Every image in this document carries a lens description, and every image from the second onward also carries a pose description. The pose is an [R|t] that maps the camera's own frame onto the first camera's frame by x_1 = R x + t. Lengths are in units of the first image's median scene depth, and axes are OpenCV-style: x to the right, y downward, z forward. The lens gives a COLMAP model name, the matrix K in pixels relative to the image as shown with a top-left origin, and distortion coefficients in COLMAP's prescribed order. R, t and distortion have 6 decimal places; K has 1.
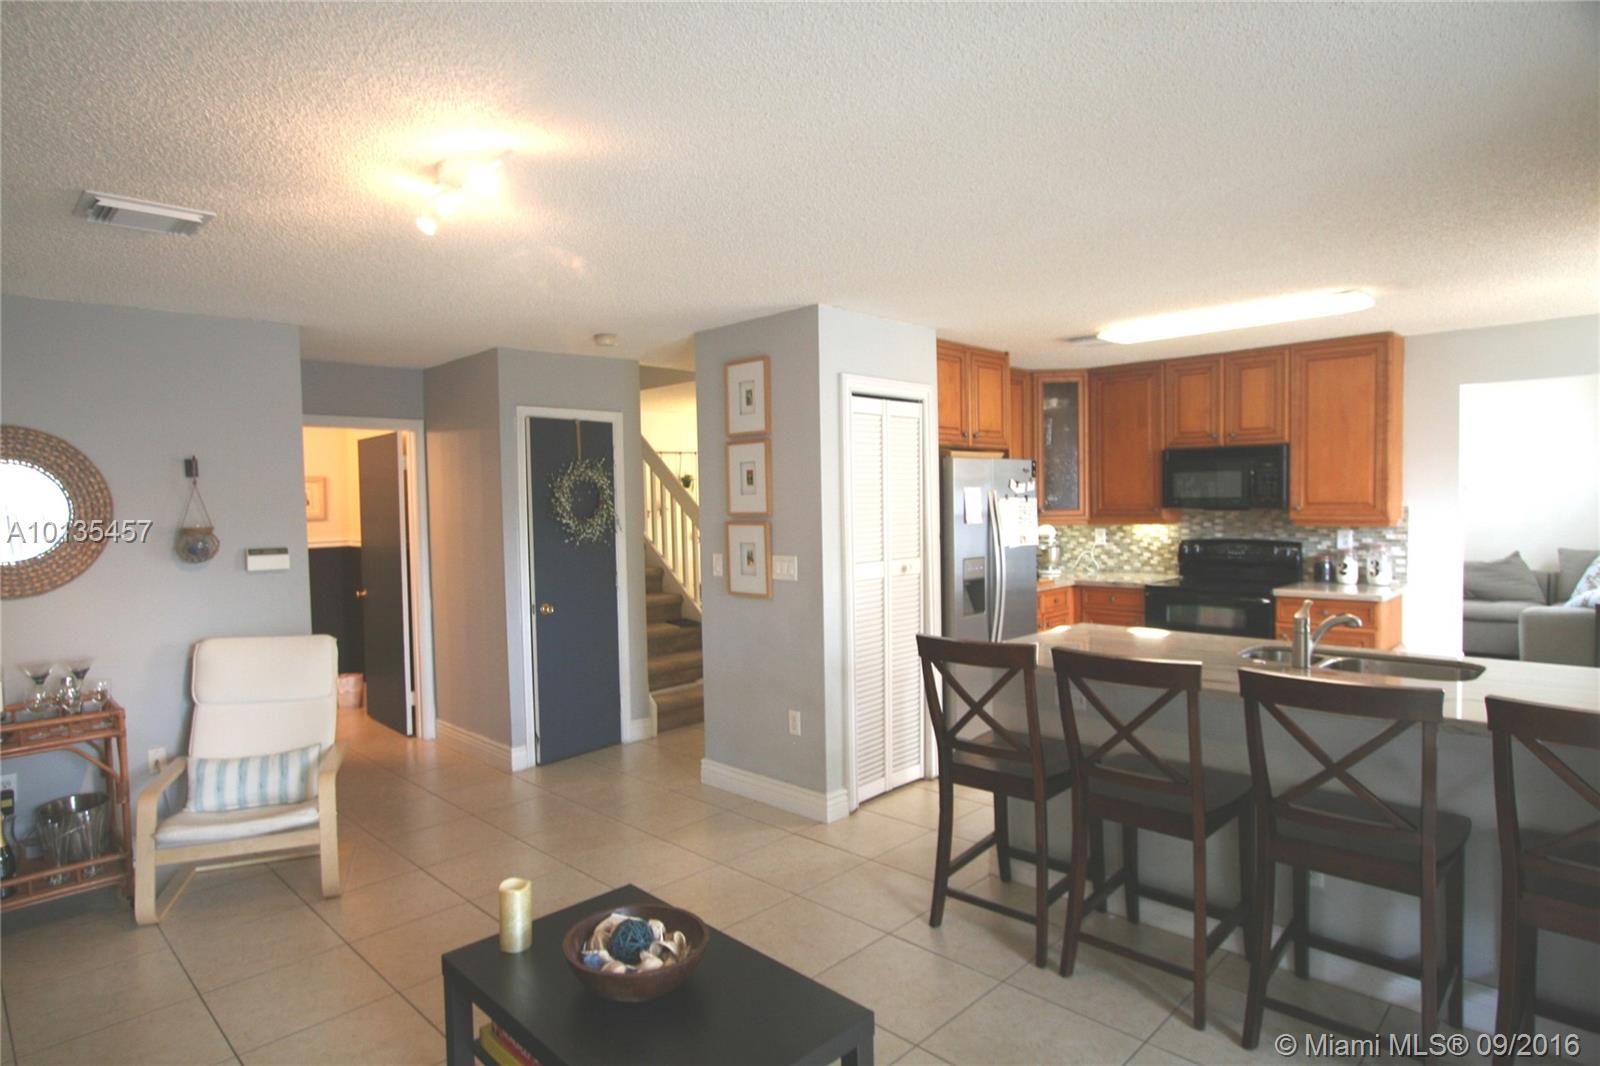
lens RADIAL K [[886.7, 0, 772.0], [0, 886.7, 532.5], [0, 0, 1]] dist [-0.014959, 0.005875]
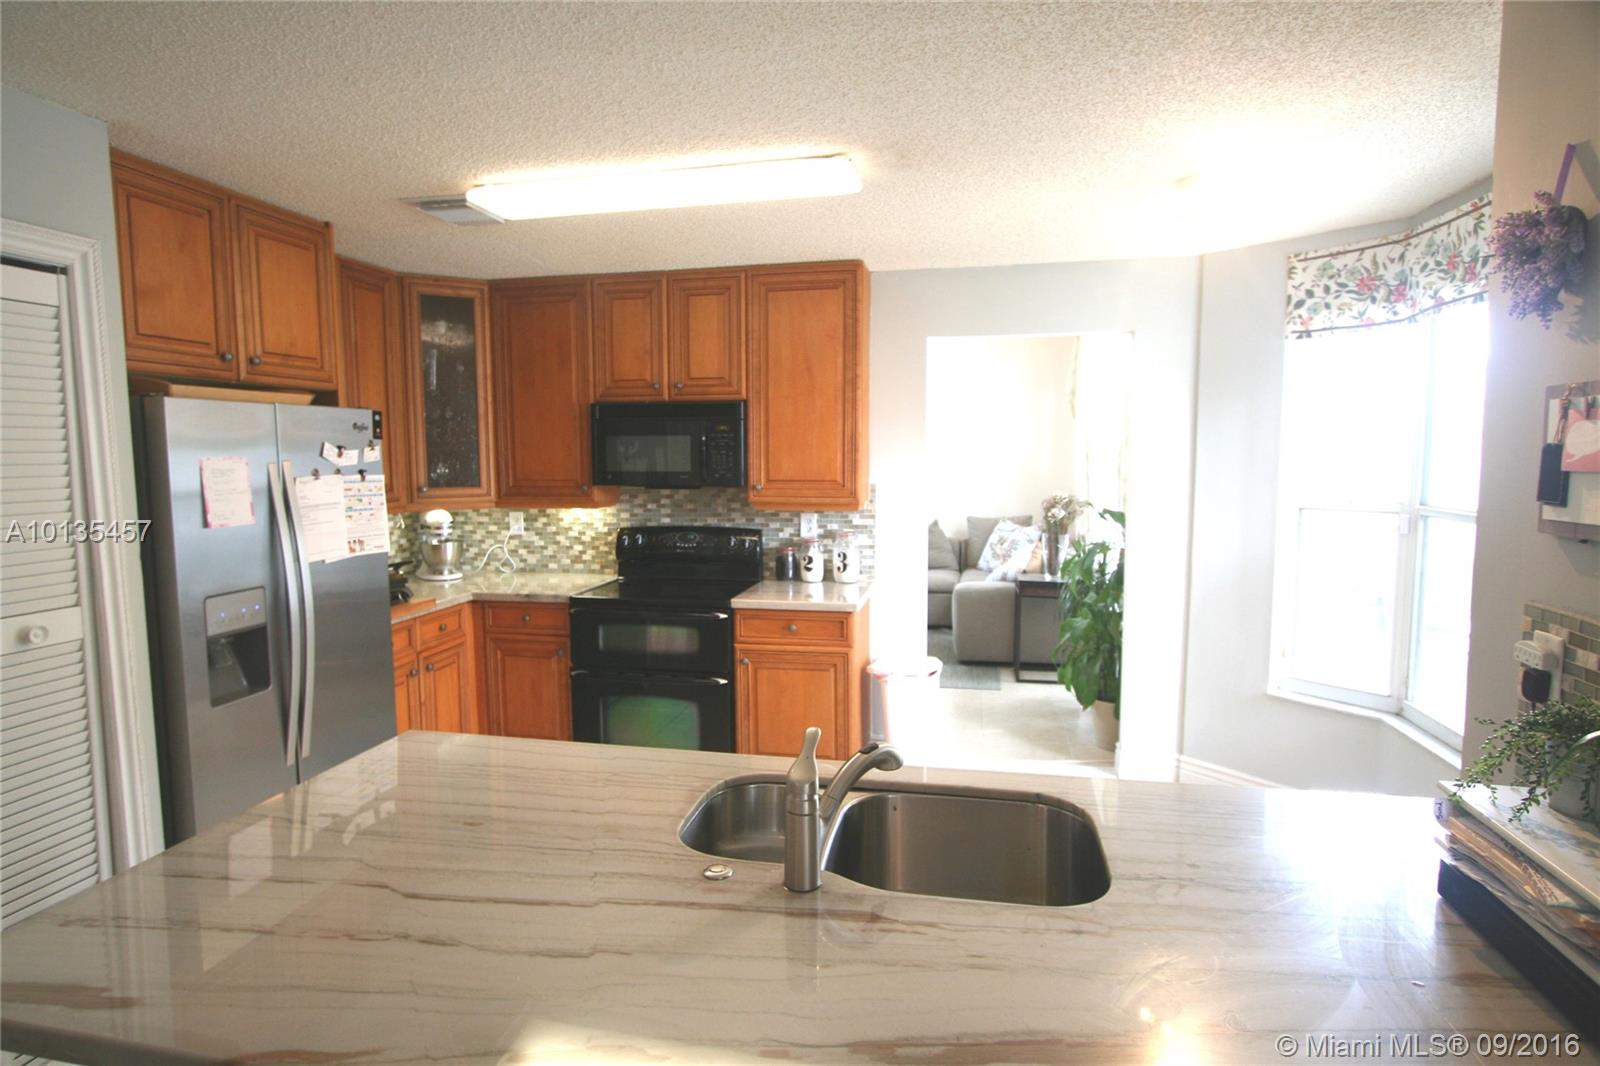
lens RADIAL K [[886.7, 0, 772.0], [0, 886.7, 532.5], [0, 0, 1]] dist [-0.014959, 0.005875]
pose [[0.841867, -0.036107, 0.538477, 0.187203], [0.010988, 0.998699, 0.049789, -0.025094], [-0.539574, -0.035999, 0.841168, 0.338106]]
